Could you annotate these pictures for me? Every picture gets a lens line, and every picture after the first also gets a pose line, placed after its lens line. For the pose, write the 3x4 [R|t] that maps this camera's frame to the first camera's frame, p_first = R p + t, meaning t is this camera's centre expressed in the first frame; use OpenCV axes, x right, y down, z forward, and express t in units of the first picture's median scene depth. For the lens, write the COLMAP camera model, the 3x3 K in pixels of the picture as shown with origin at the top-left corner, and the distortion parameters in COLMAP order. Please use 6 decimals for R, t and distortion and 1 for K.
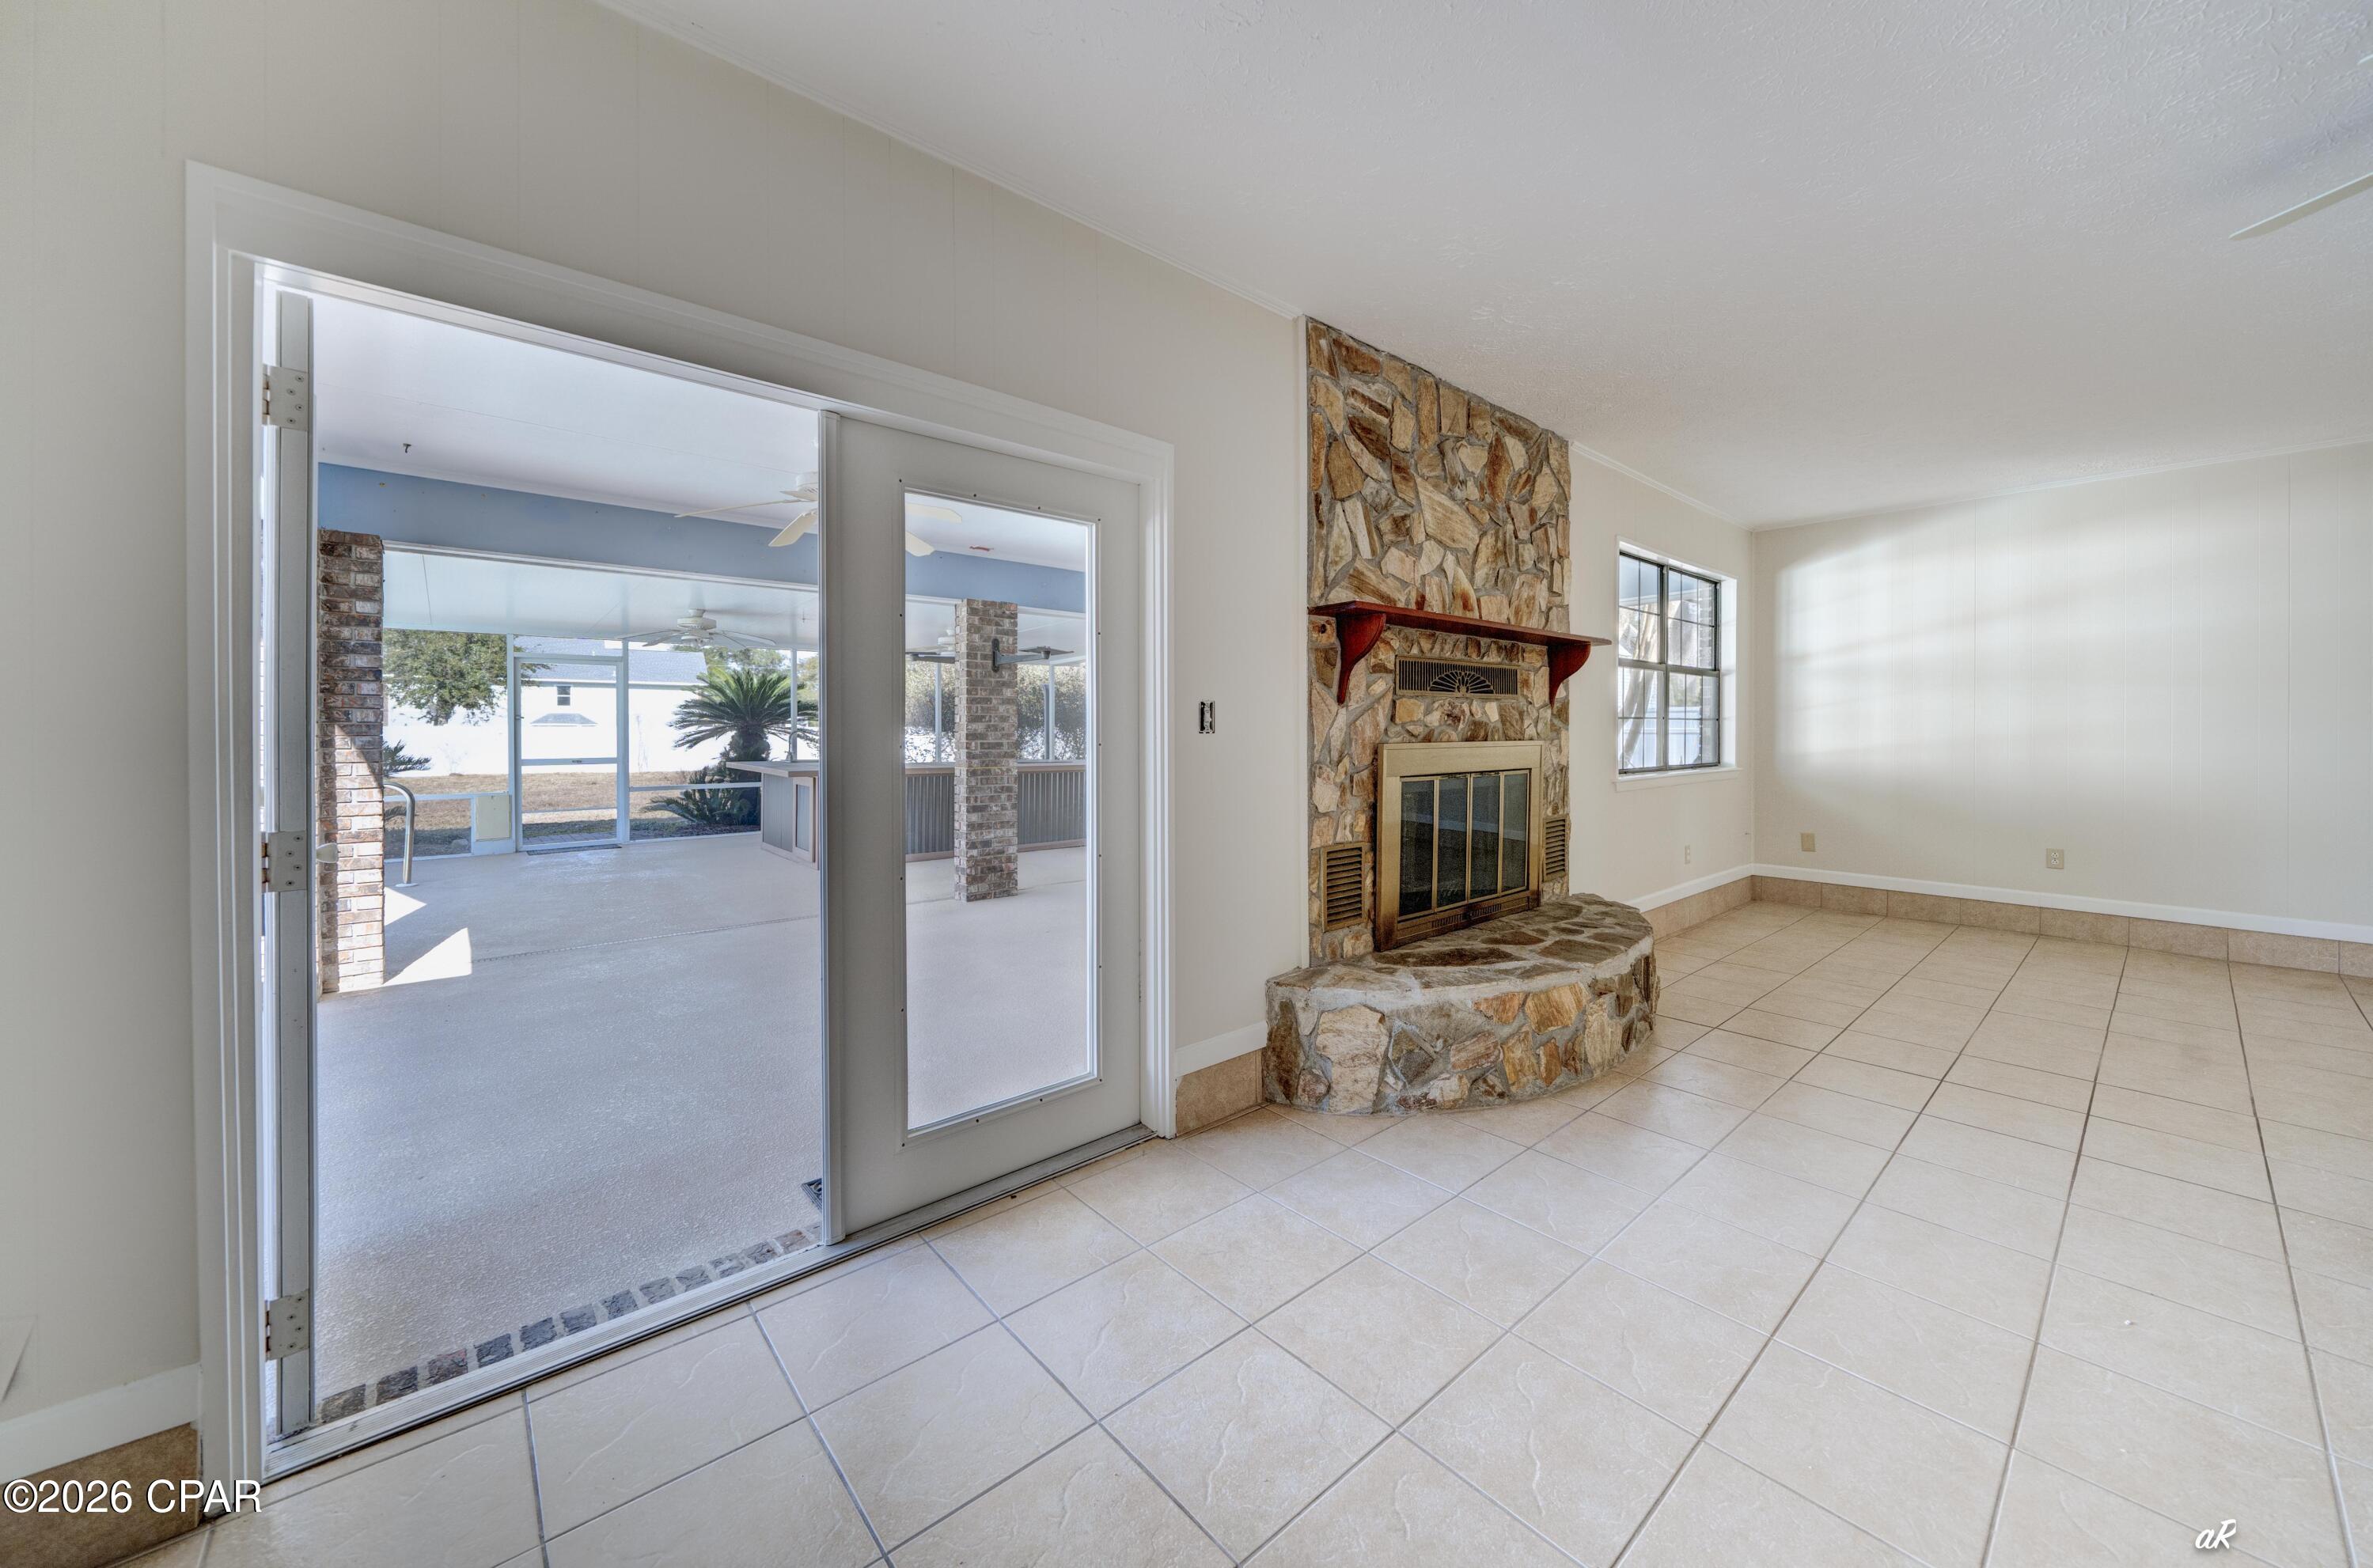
lens RADIAL K [[854.6, 0, 1185.1], [0, 854.6, 743.5], [0, 0, 1]] dist [0.003639, 0.000150]
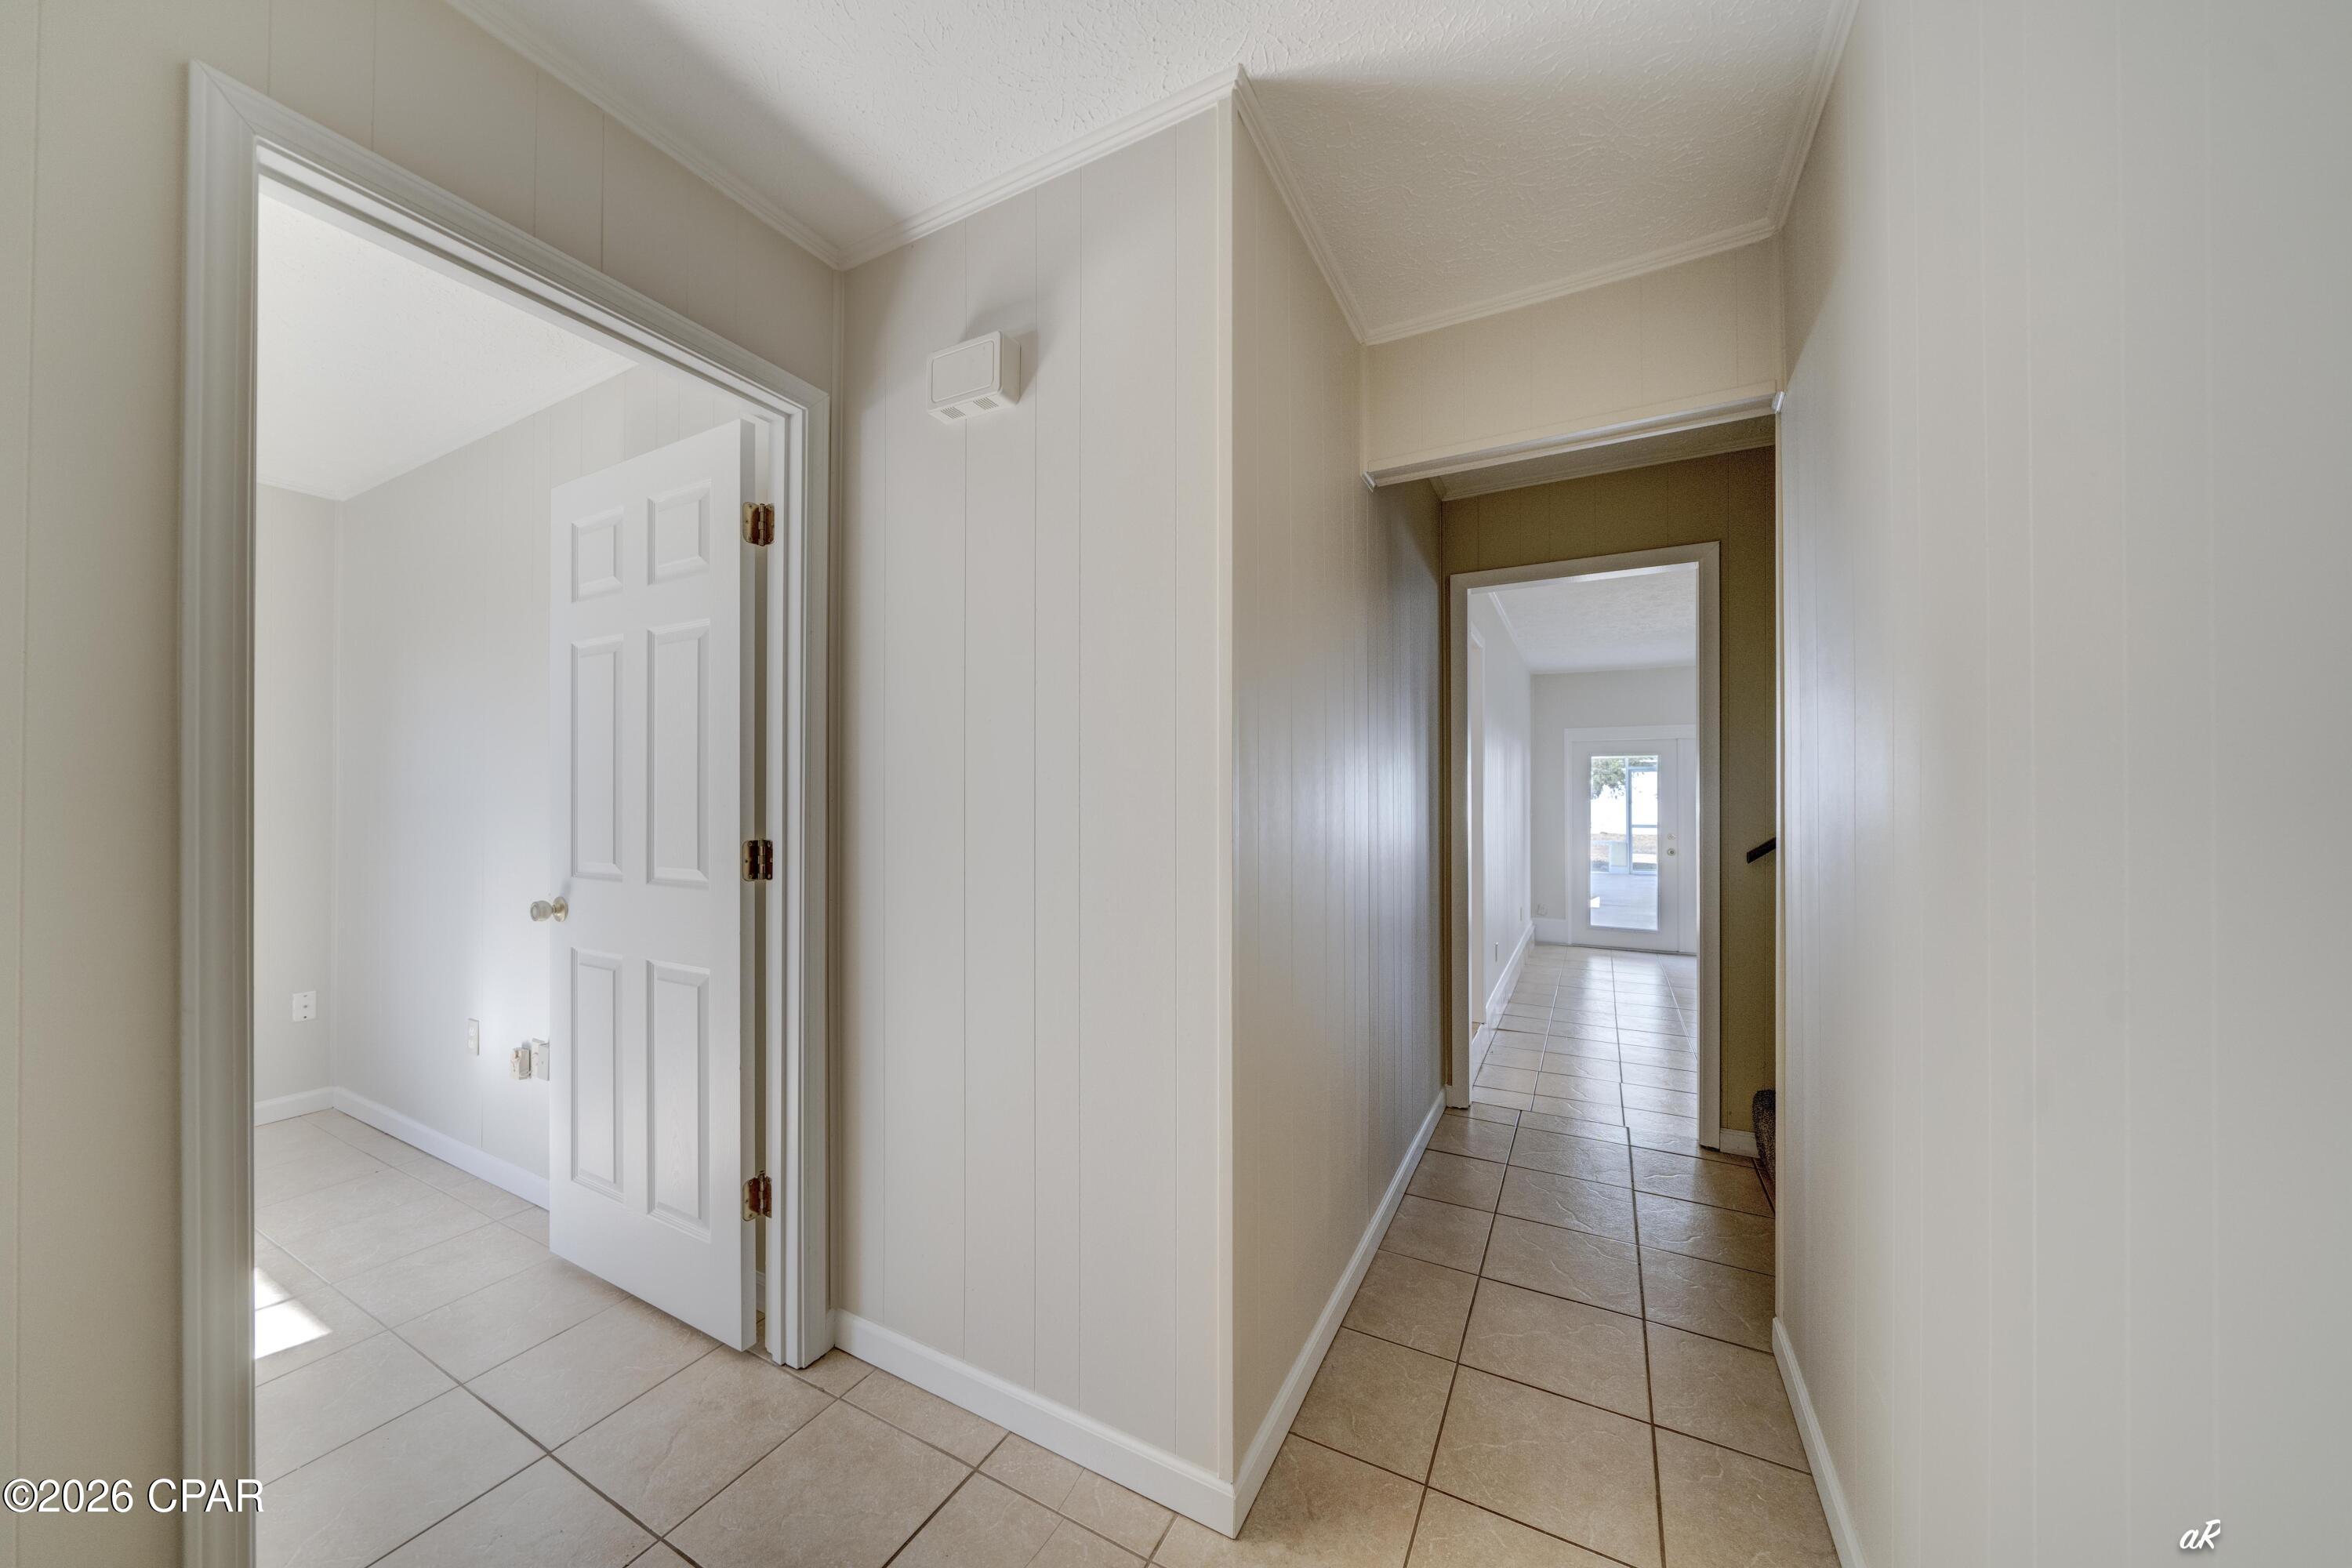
lens RADIAL K [[809.2, 0, 1167.9], [0, 809.2, 796.5], [0, 0, 1]] dist [-0.011542, 0.000013]
pose [[0.365819, -0.006478, -0.930664, 1.241909], [-0.008903, 0.999906, -0.010460, -0.037583], [0.930644, 0.012112, 0.365726, -1.459110]]
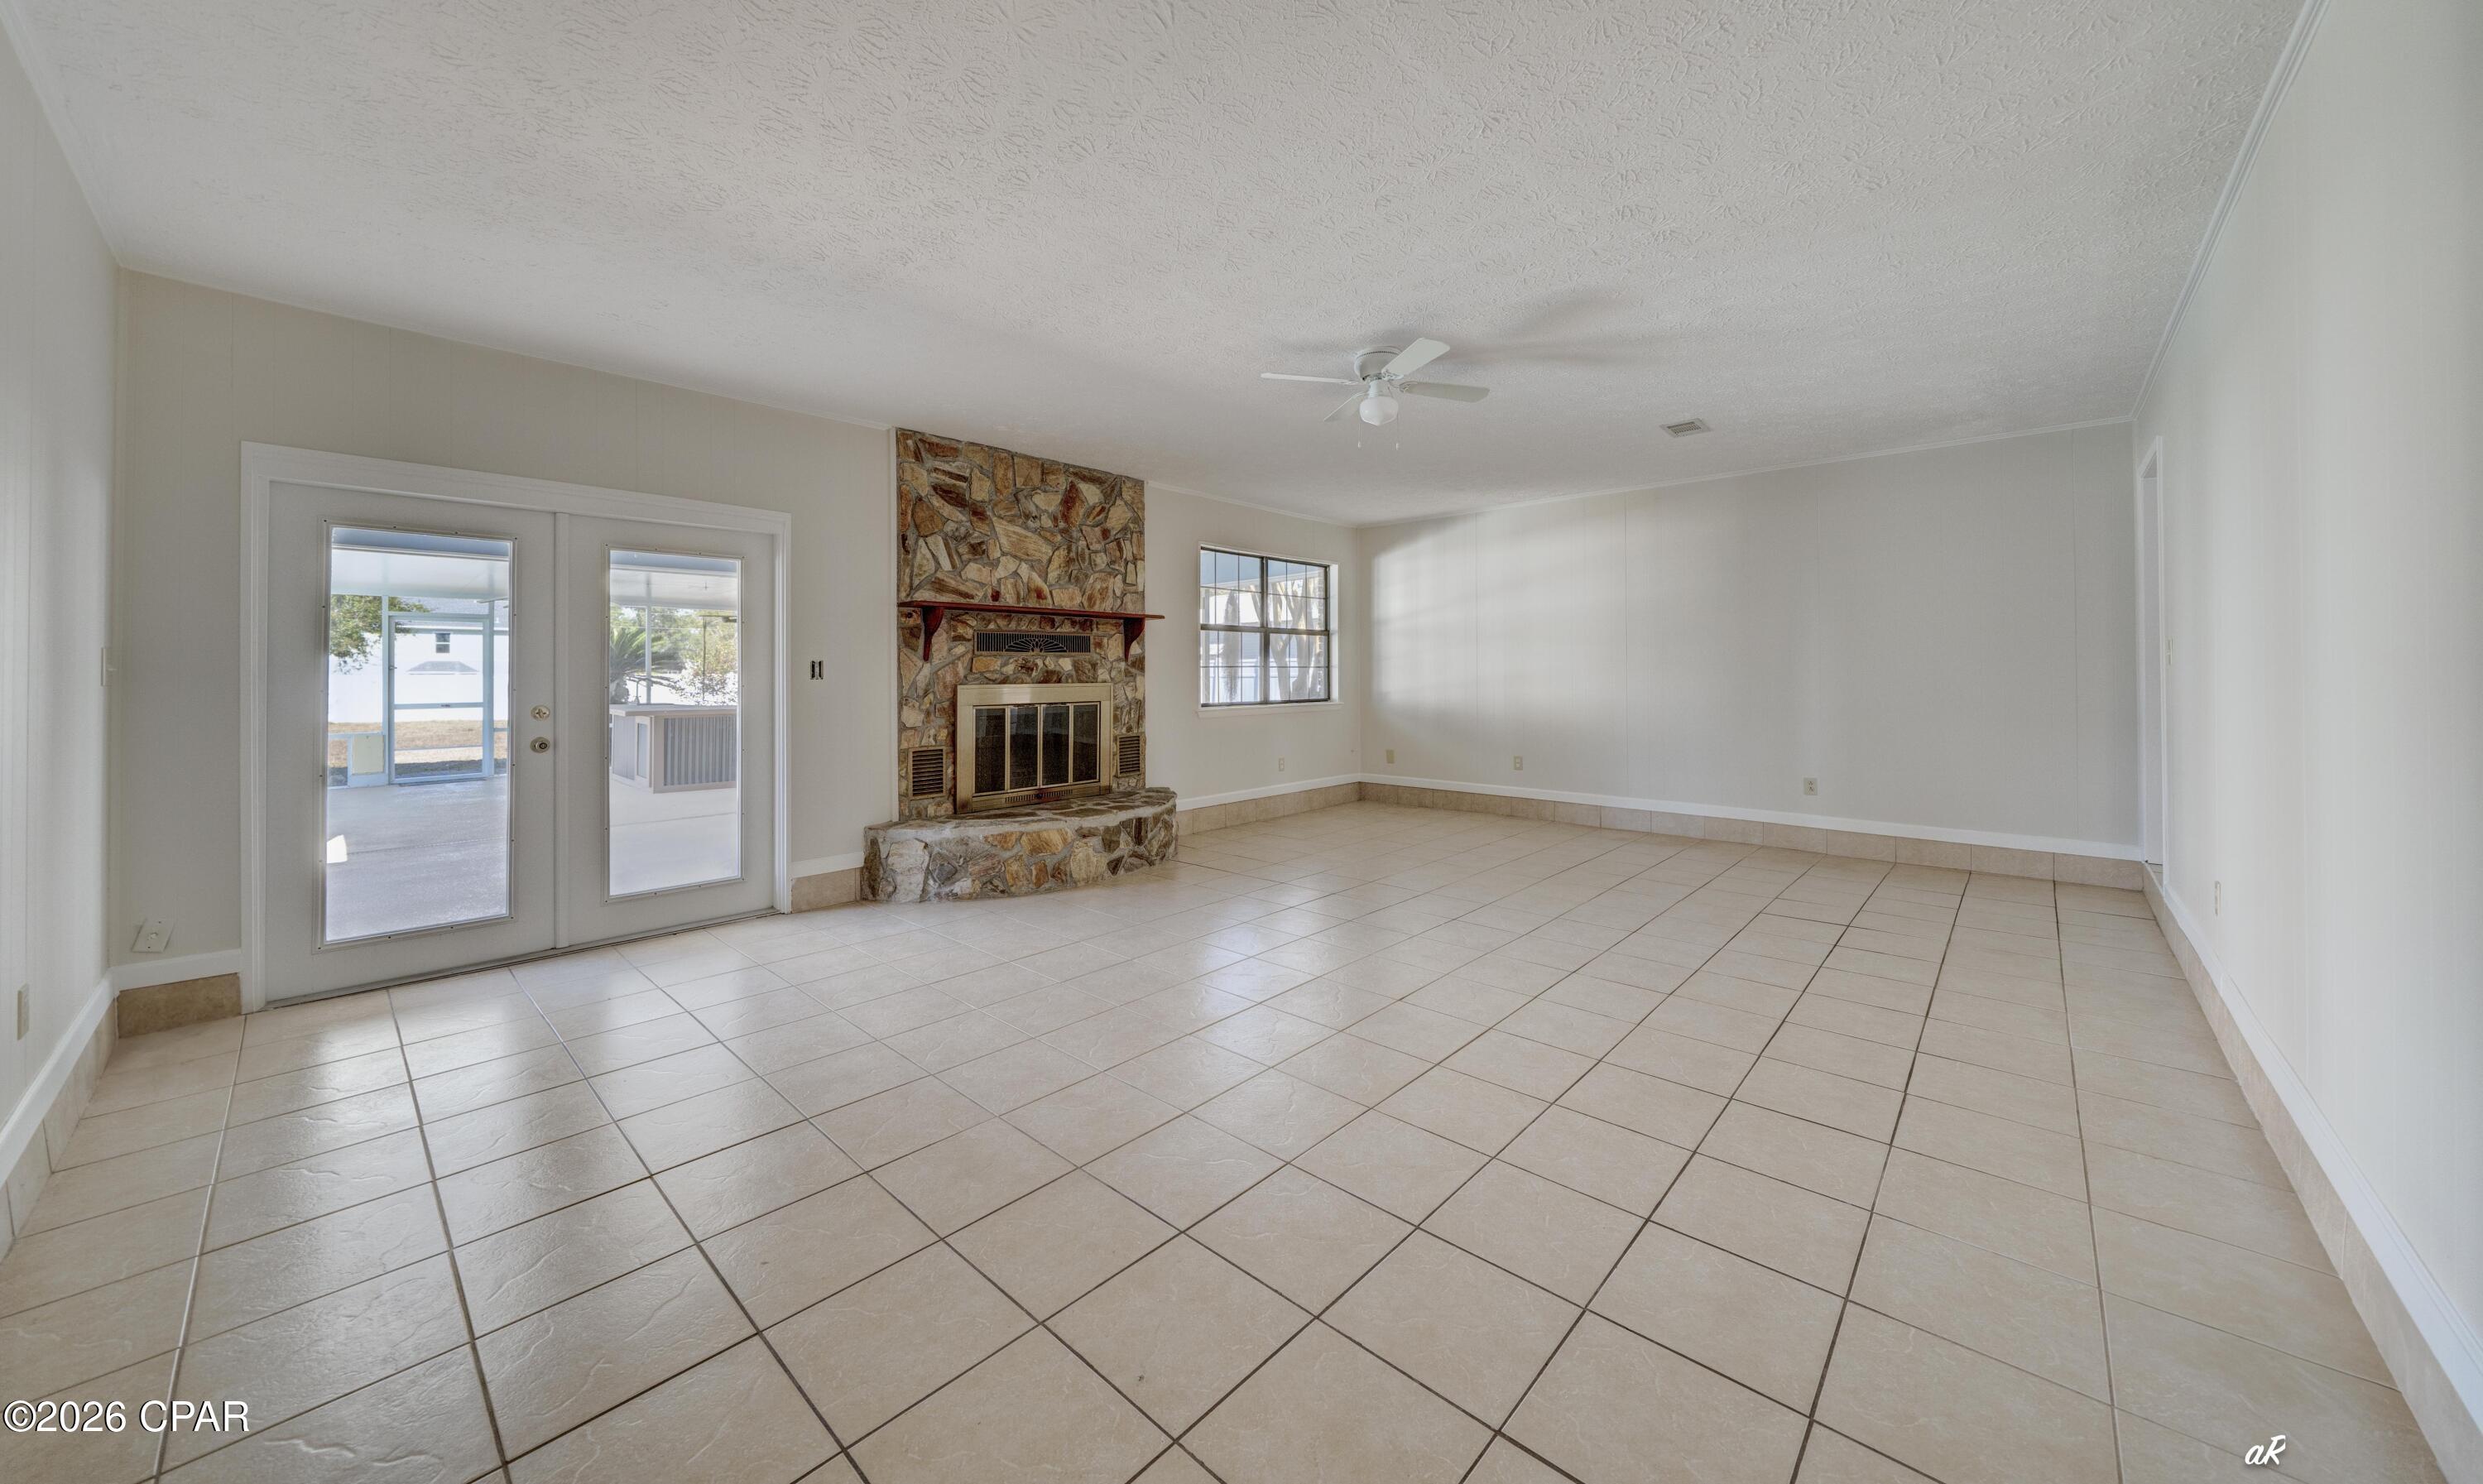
lens RADIAL K [[865.5, 0, 1174.8], [0, 865.5, 677.0], [0, 0, 1]] dist [0.005967, -0.000121]
pose [[0.997538, -0.004845, 0.069964, 0.474884], [0.005745, 0.999903, -0.012669, 0.006855], [-0.069896, 0.013040, 0.997469, -0.597328]]
